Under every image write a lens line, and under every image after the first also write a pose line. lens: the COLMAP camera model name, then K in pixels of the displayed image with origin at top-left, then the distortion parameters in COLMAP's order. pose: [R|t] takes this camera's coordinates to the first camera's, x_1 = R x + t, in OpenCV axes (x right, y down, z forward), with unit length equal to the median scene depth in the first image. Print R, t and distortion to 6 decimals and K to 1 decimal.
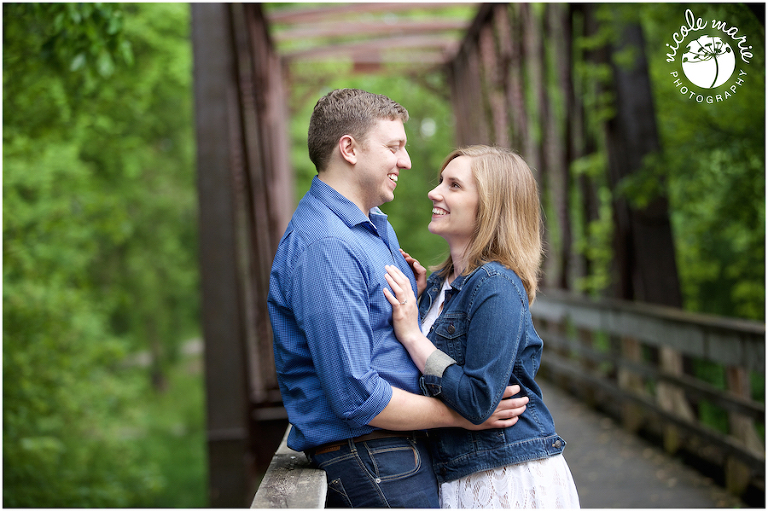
lens RADIAL K [[2251.1, 0, 337.3], [0, 2251.1, 254.4], [0, 0, 1]] dist [-0.119367, 0.230504]
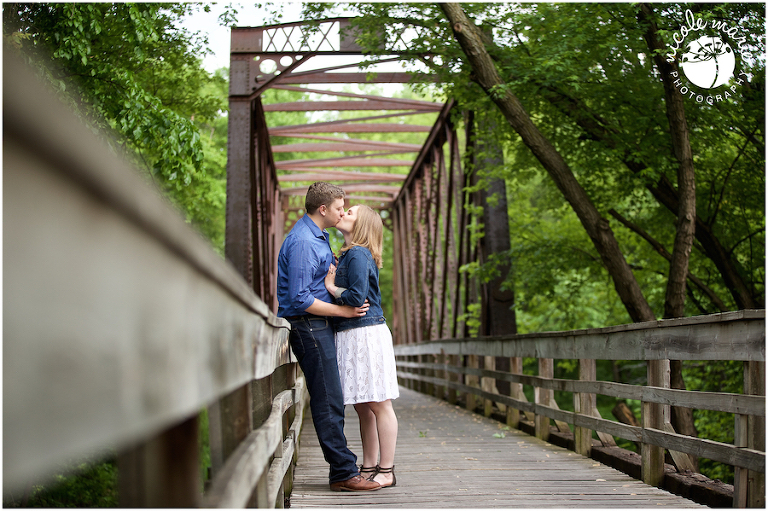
lens RADIAL K [[2251.1, 0, 337.3], [0, 2251.1, 254.4], [0, 0, 1]] dist [-0.119367, 0.230504]
pose [[0.998006, 0.063074, 0.002266, 0.014113], [-0.062729, 0.995230, -0.074711, 0.079712], [-0.006968, 0.074420, 0.997203, -0.621088]]
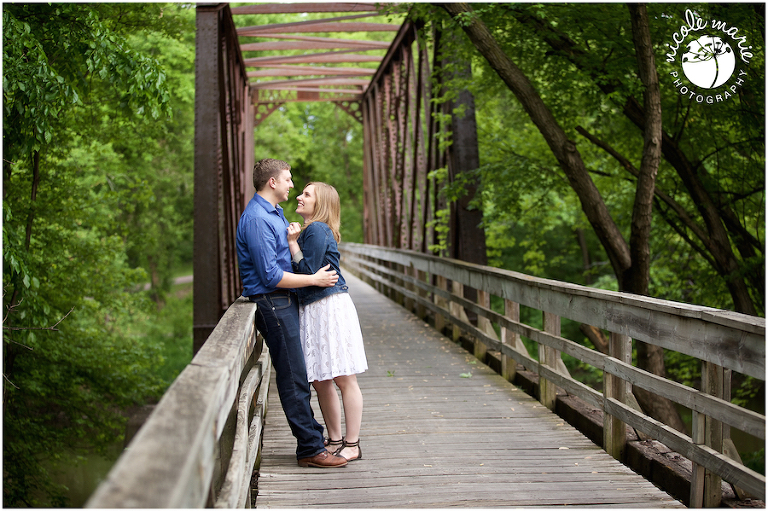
lens RADIAL K [[2251.1, 0, 337.3], [0, 2251.1, 254.4], [0, 0, 1]] dist [-0.119367, 0.230504]
pose [[0.998564, 0.050753, 0.017132, 0.015560], [-0.050996, 0.998600, 0.014069, -0.000518], [-0.016394, -0.014923, 0.999754, -0.631901]]
